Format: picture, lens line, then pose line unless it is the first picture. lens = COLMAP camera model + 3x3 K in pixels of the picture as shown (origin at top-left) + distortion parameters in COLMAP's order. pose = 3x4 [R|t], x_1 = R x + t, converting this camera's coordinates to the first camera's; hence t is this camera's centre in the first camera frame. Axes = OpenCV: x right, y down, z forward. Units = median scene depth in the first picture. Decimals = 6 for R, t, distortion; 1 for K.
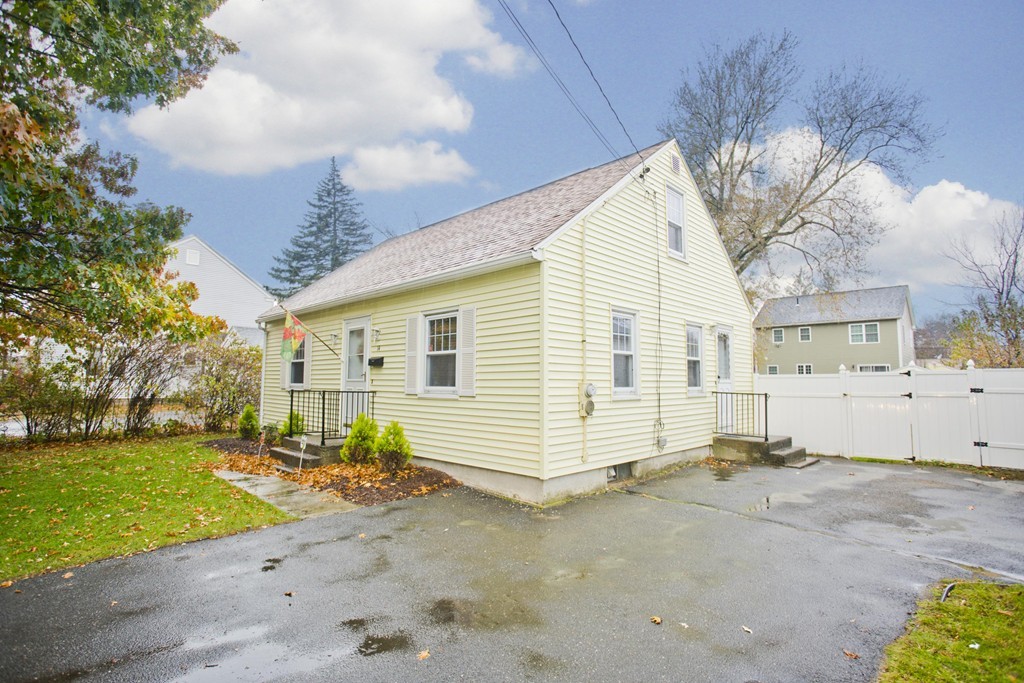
lens RADIAL K [[499.3, 0, 522.0], [0, 499.3, 344.7], [0, 0, 1]] dist [-0.027174, 0.007135]
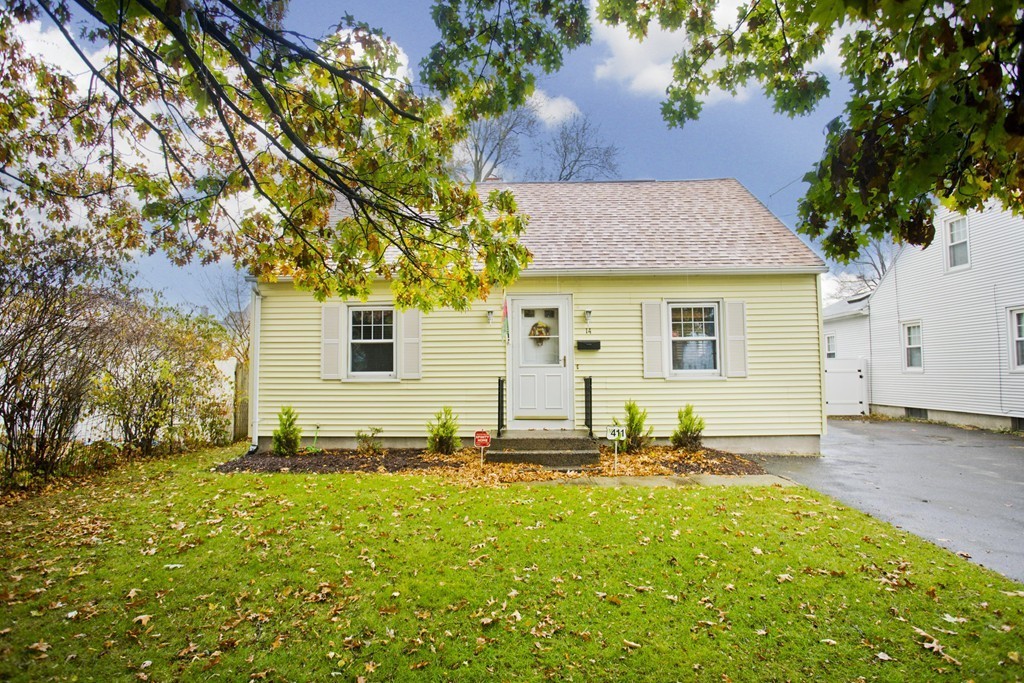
lens RADIAL K [[517.6, 0, 509.7], [0, 517.6, 342.5], [0, 0, 1]] dist [-0.057206, 0.021351]
pose [[0.739244, 0.033283, 0.672614, -1.029625], [-0.039461, 0.999203, -0.006074, 0.039626], [-0.672280, -0.022052, 0.739968, 0.371593]]
